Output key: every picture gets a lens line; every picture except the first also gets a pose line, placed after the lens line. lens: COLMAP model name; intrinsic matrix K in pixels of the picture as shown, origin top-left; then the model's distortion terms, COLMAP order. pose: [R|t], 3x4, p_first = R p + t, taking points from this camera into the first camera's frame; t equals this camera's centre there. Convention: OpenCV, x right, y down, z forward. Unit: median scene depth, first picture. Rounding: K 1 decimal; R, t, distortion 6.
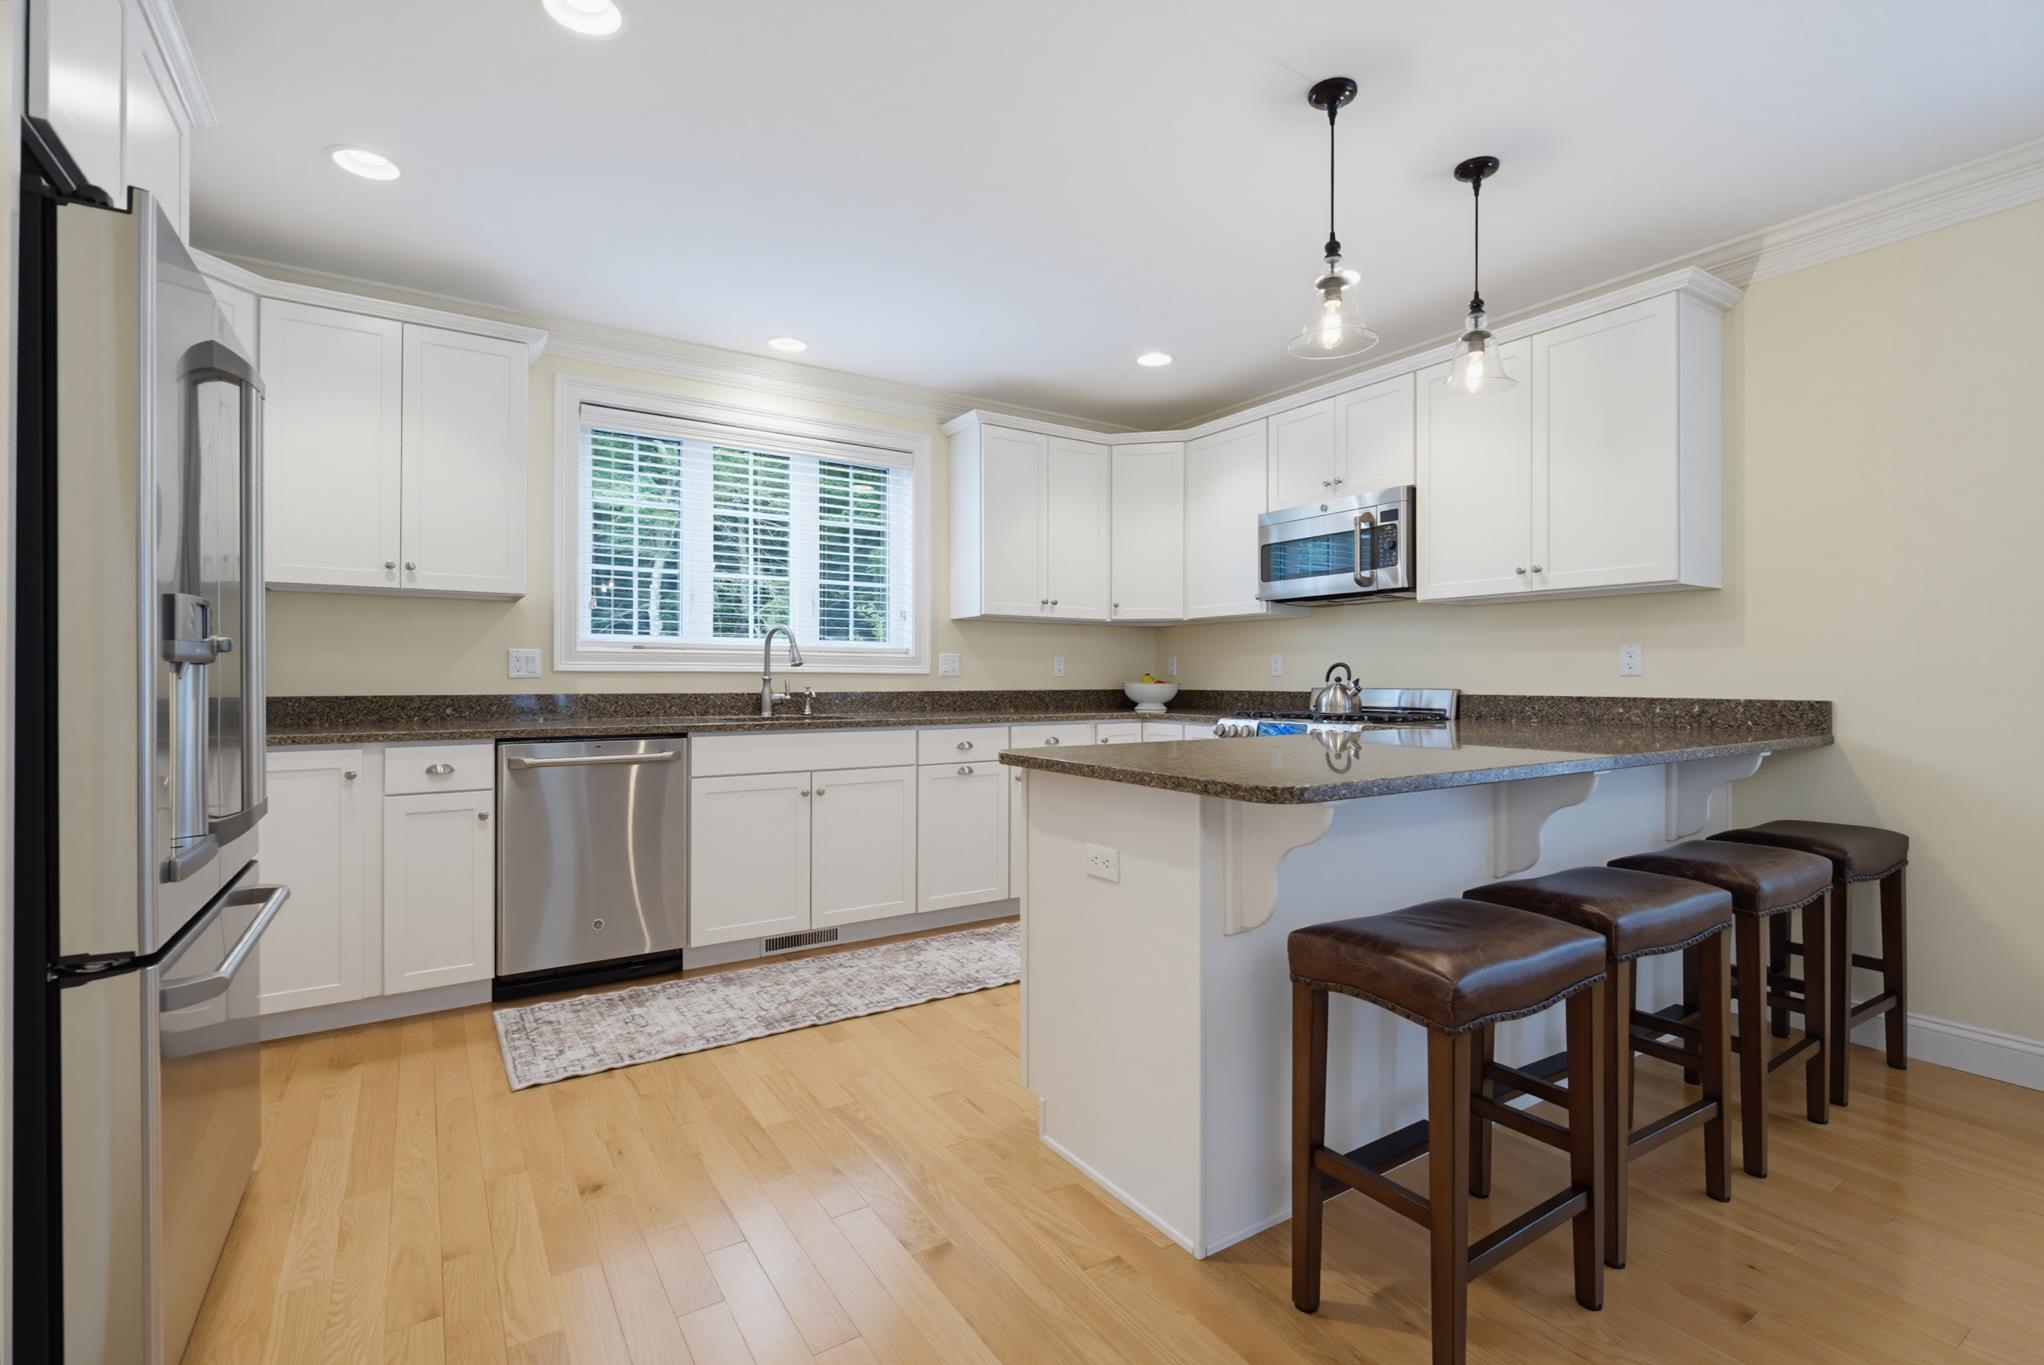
lens RADIAL K [[935.0, 0, 1029.1], [0, 935.0, 678.0], [0, 0, 1]] dist [0.001139, -0.002194]
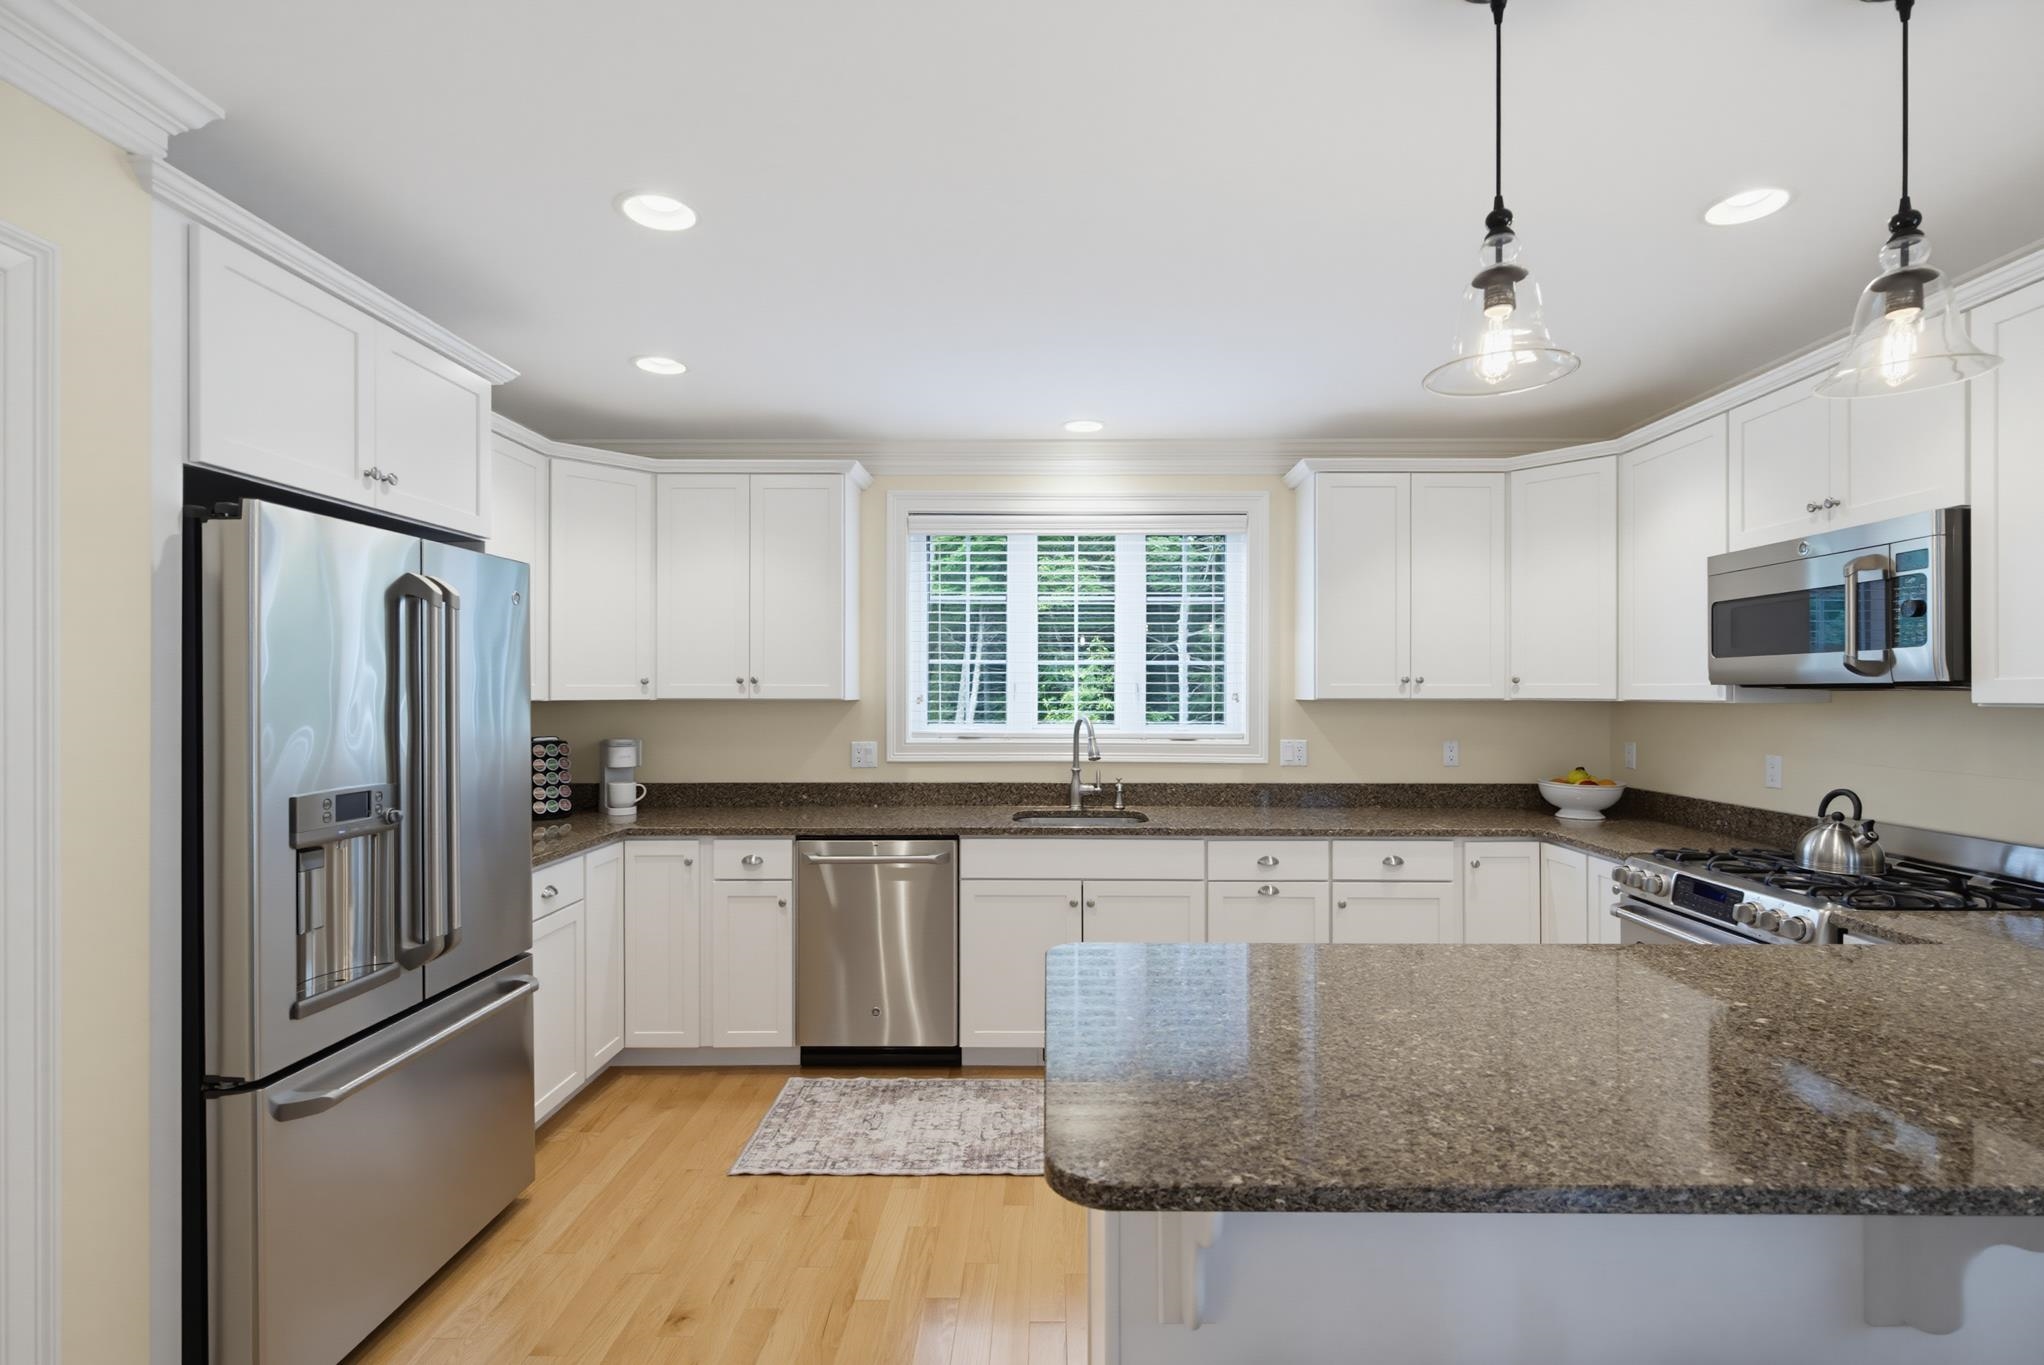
lens RADIAL K [[935.0, 0, 1024.1], [0, 935.0, 692.3], [0, 0, 1]] dist [0.001139, -0.002194]
pose [[0.827704, -0.002971, -0.561158, 0.243509], [0.002170, 0.999995, -0.002094, -0.086541], [0.561161, 0.000515, 0.827706, 0.182412]]
